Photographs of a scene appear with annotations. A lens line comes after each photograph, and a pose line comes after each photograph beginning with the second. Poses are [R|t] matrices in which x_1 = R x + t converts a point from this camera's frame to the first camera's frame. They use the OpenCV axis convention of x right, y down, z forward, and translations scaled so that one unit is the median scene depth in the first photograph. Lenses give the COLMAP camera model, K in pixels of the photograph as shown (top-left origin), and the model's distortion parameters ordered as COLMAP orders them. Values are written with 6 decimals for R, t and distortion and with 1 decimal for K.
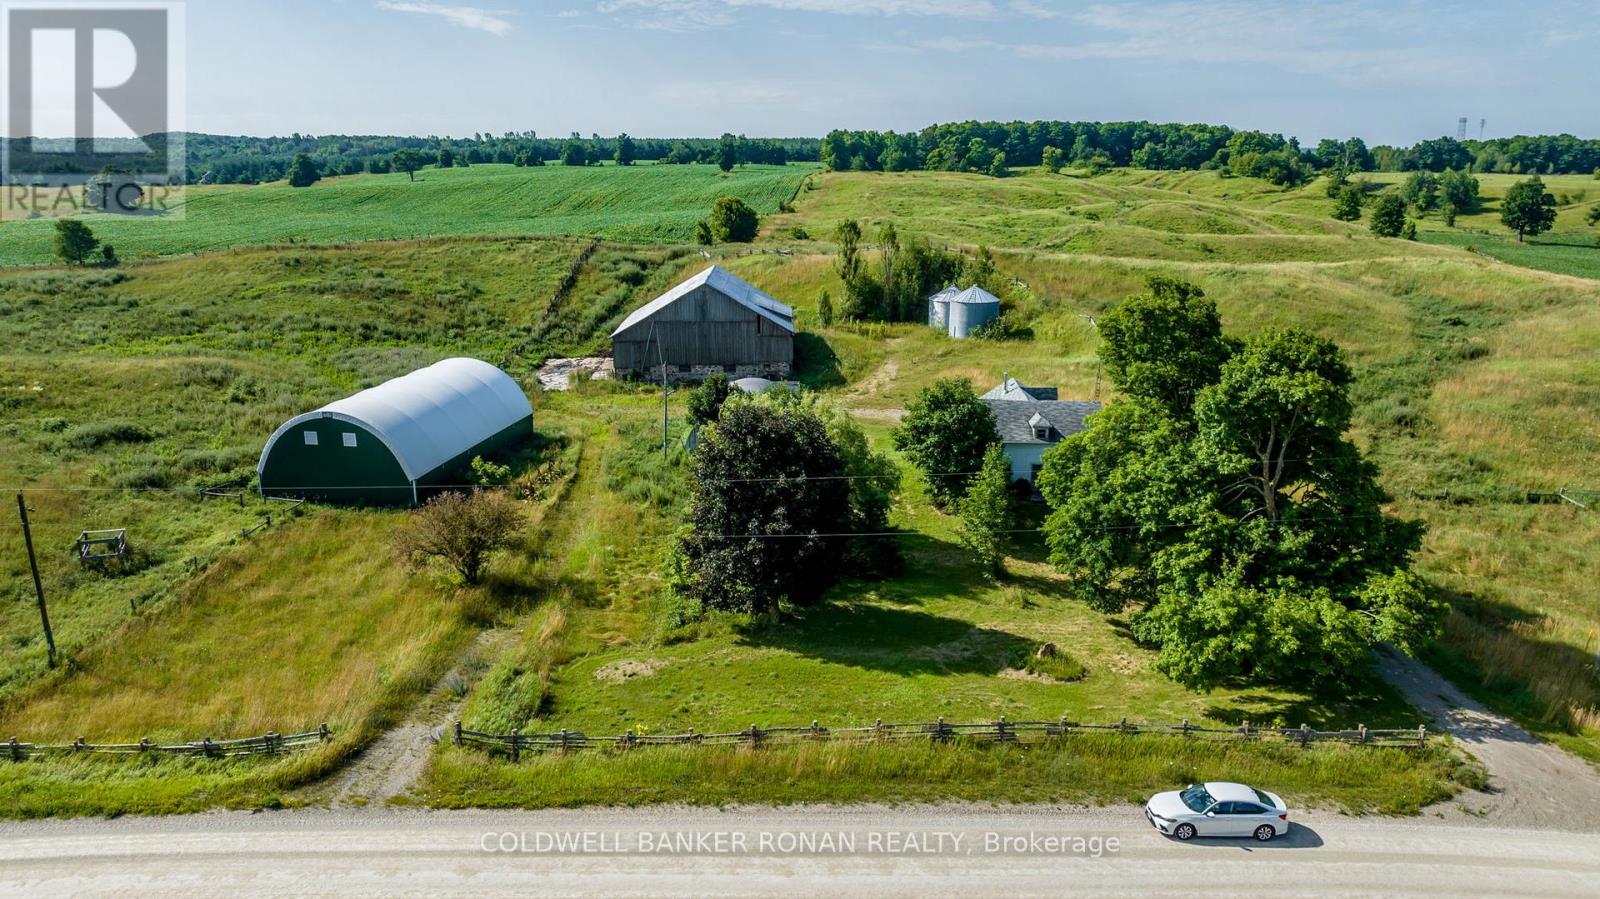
lens RADIAL K [[1125.3, 0, 805.5], [0, 1125.3, 451.9], [0, 0, 1]] dist [-0.032386, 0.030199]
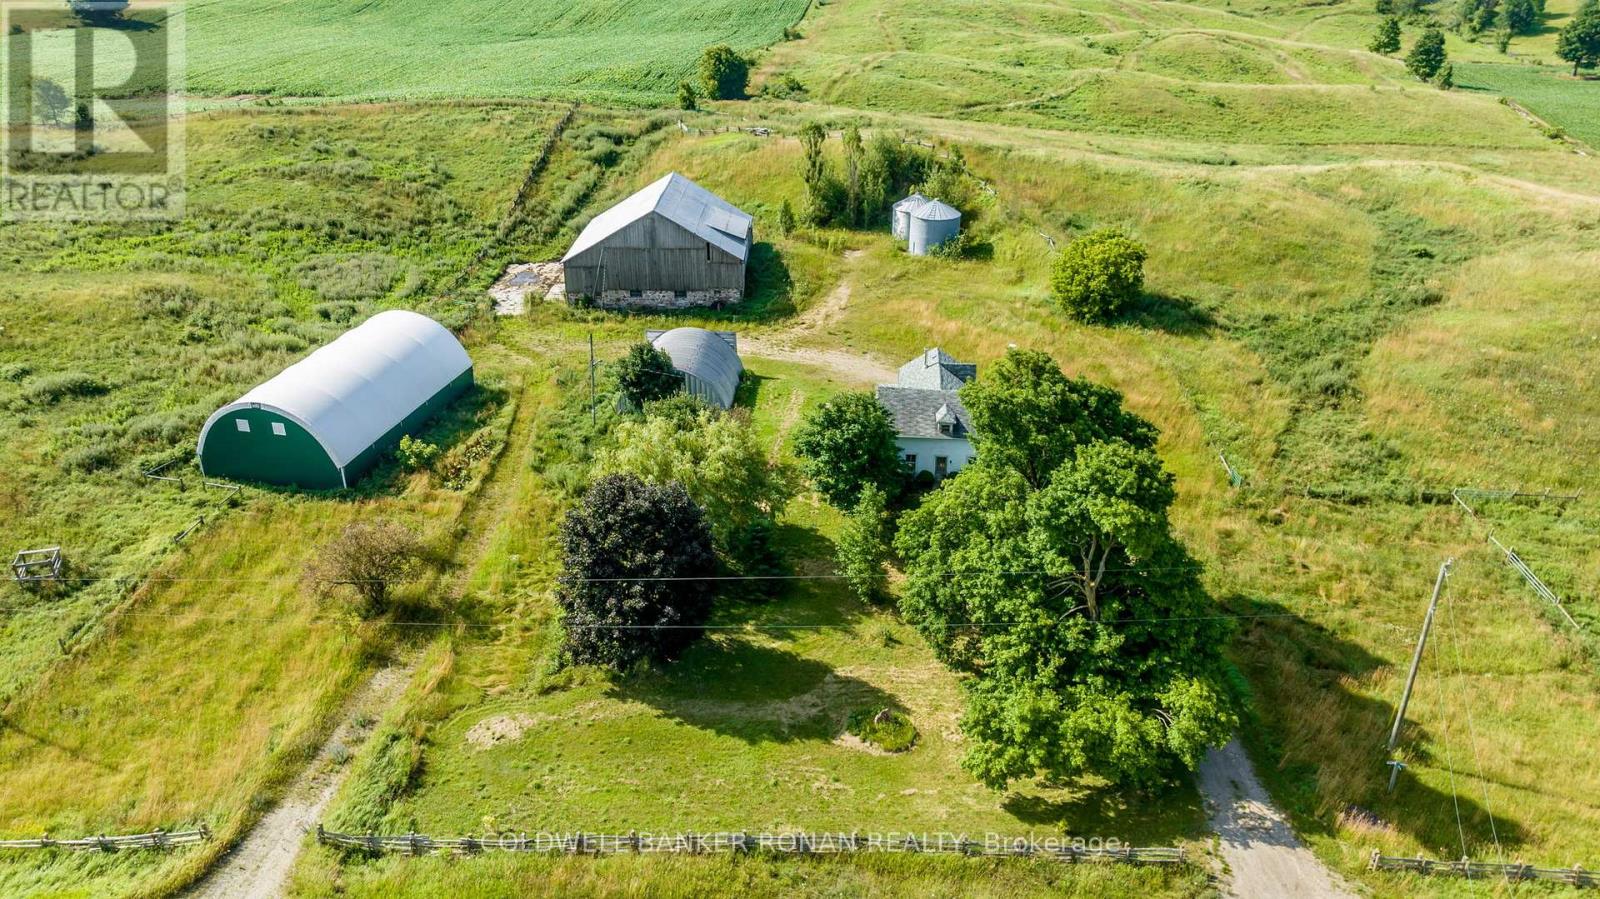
lens RADIAL K [[1130.6, 0, 806.4], [0, 1130.6, 446.8], [0, 0, 1]] dist [-0.049475, 0.062200]
pose [[0.999454, 0.017171, -0.028239, 0.103654], [-0.011688, 0.982862, 0.183970, -0.173404], [0.030914, -0.183540, 0.982526, -0.015800]]
